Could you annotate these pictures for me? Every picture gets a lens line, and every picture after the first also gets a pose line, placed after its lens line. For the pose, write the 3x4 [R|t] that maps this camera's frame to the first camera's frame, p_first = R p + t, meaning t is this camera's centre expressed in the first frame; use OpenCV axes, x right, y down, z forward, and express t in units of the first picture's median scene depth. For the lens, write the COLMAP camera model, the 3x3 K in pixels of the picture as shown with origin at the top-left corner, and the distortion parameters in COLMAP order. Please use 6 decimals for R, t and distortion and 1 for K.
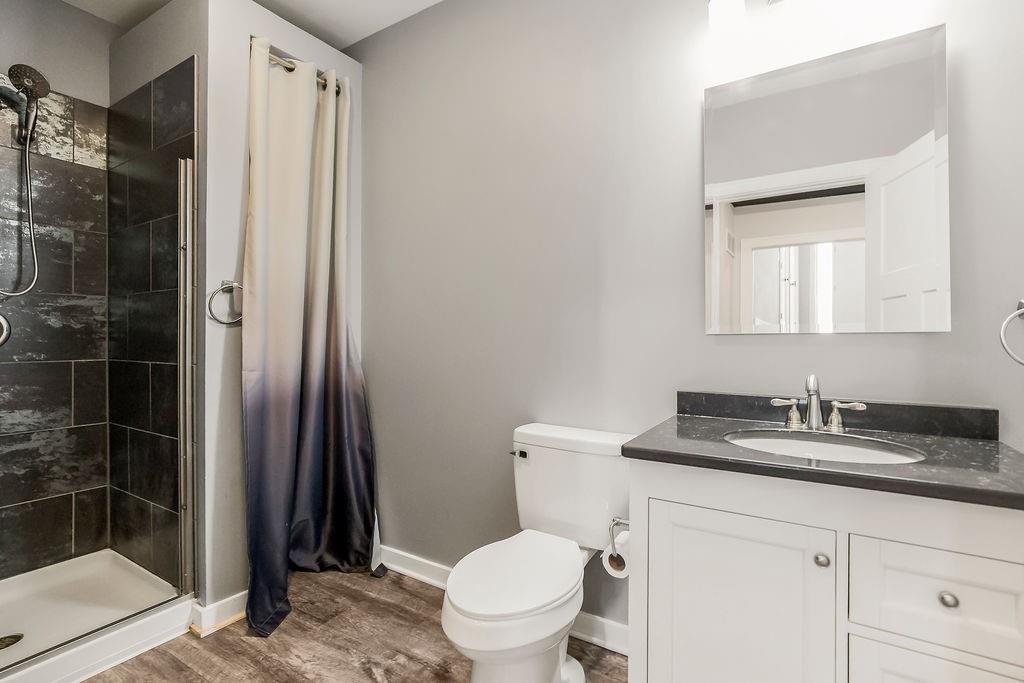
lens RADIAL K [[478.0, 0, 516.0], [0, 478.0, 335.2], [0, 0, 1]] dist [-0.012289, 0.004772]
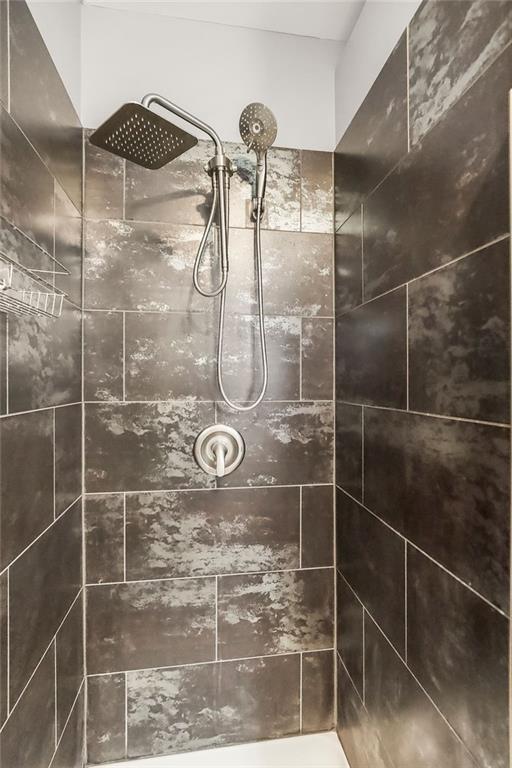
lens RADIAL K [[358.5, 0, 258.3], [0, 358.5, 380.9], [0, 0, 1]] dist [-0.012289, 0.004772]
pose [[0.642331, 0.004212, -0.766416, -0.531426], [0.001975, 0.999972, 0.007151, -0.124090], [0.766425, -0.006107, 0.642305, 0.572920]]
